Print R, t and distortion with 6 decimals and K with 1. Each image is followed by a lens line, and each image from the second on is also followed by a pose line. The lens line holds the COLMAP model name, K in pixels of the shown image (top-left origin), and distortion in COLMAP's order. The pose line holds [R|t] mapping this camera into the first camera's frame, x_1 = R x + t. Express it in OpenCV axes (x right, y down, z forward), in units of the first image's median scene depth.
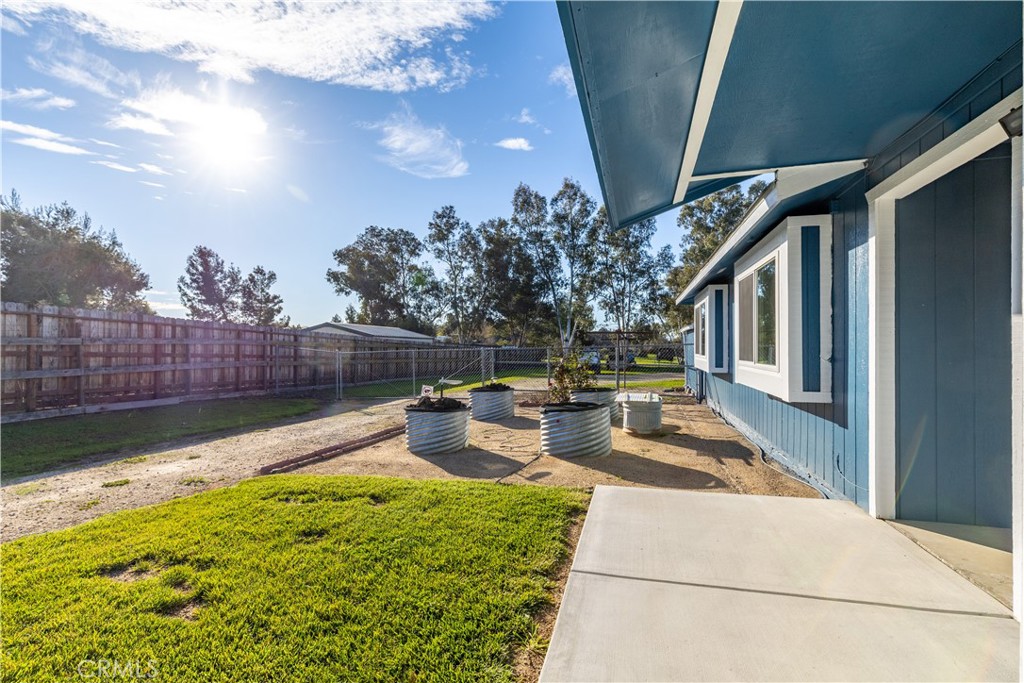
lens RADIAL K [[471.4, 0, 513.9], [0, 471.4, 348.0], [0, 0, 1]] dist [0.011973, -0.000079]
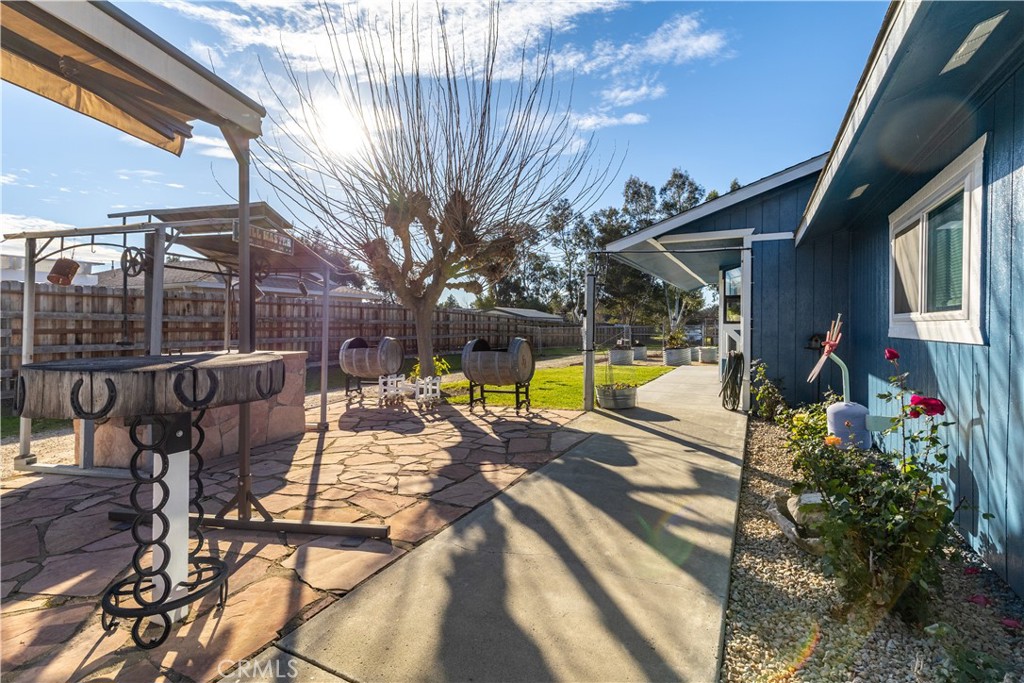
lens RADIAL K [[471.4, 0, 510.4], [0, 471.4, 325.8], [0, 0, 1]] dist [0.011973, -0.000079]
pose [[0.975054, 0.003554, -0.221941, -0.014350], [-0.003661, 0.999993, -0.000068, 0.000036], [0.221939, 0.000879, 0.975060, -0.131398]]
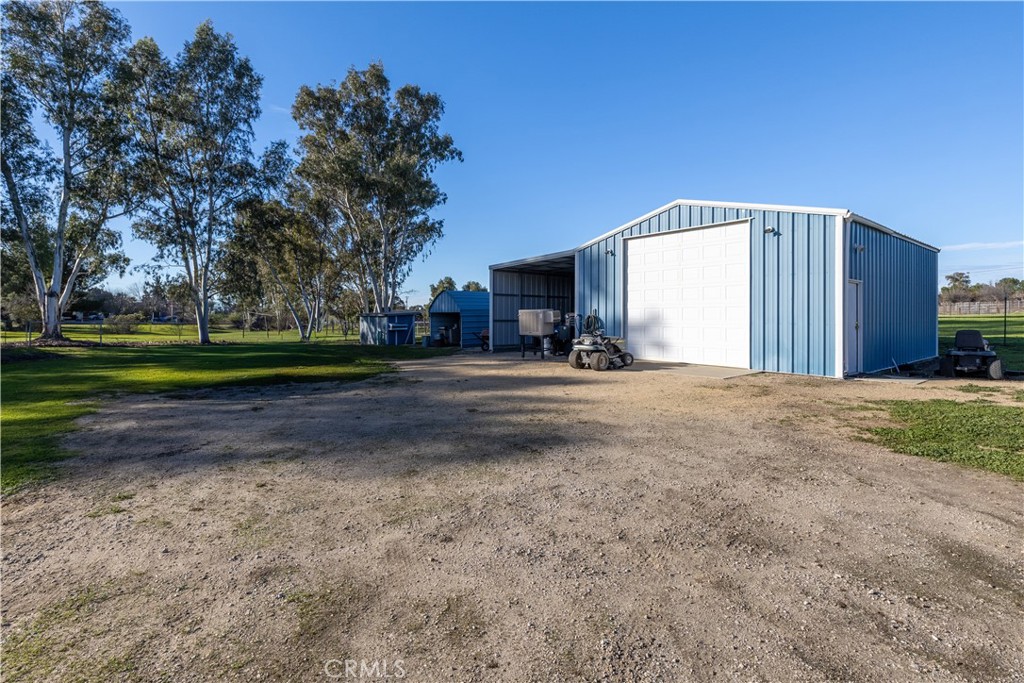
lens RADIAL K [[471.4, 0, 489.6], [0, 471.4, 319.7], [0, 0, 1]] dist [0.011973, -0.000079]
pose [[0.639067, -0.002914, 0.769145, 0.026489], [-0.000063, 0.999993, 0.003840, 0.006482], [-0.769151, -0.002502, 0.639062, 0.363058]]
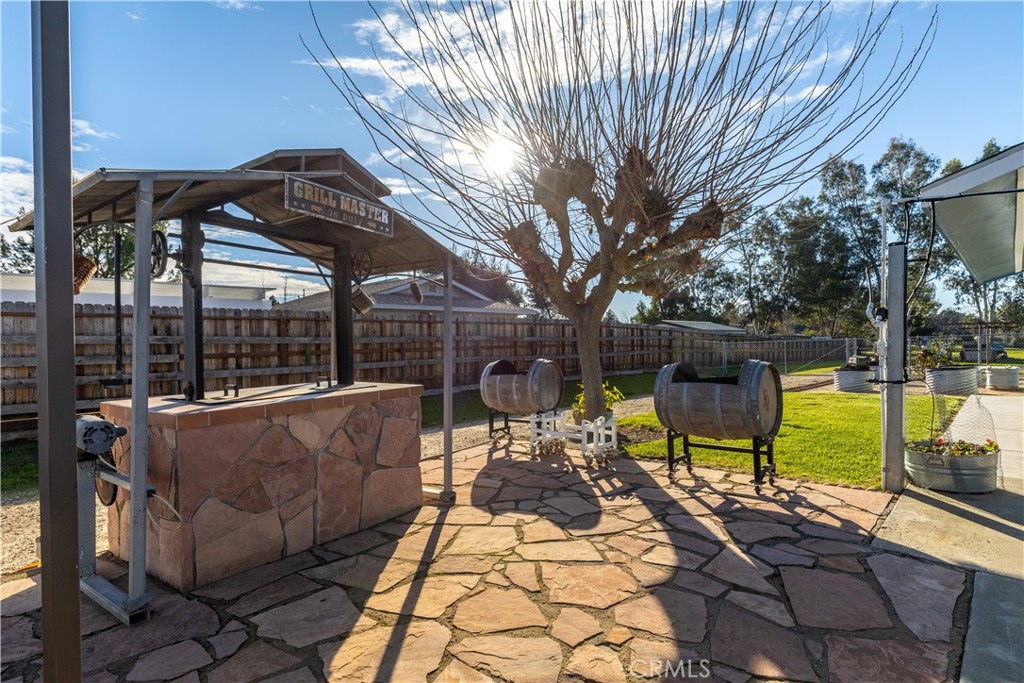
lens RADIAL K [[488.7, 0, 517.3], [0, 488.7, 347.3], [0, 0, 1]] dist [-0.000597, -0.000259]
pose [[0.859193, -0.010039, -0.511553, -0.025317], [0.016128, 0.999842, 0.007466, 0.000031], [0.511398, -0.014665, 0.859219, -0.108779]]
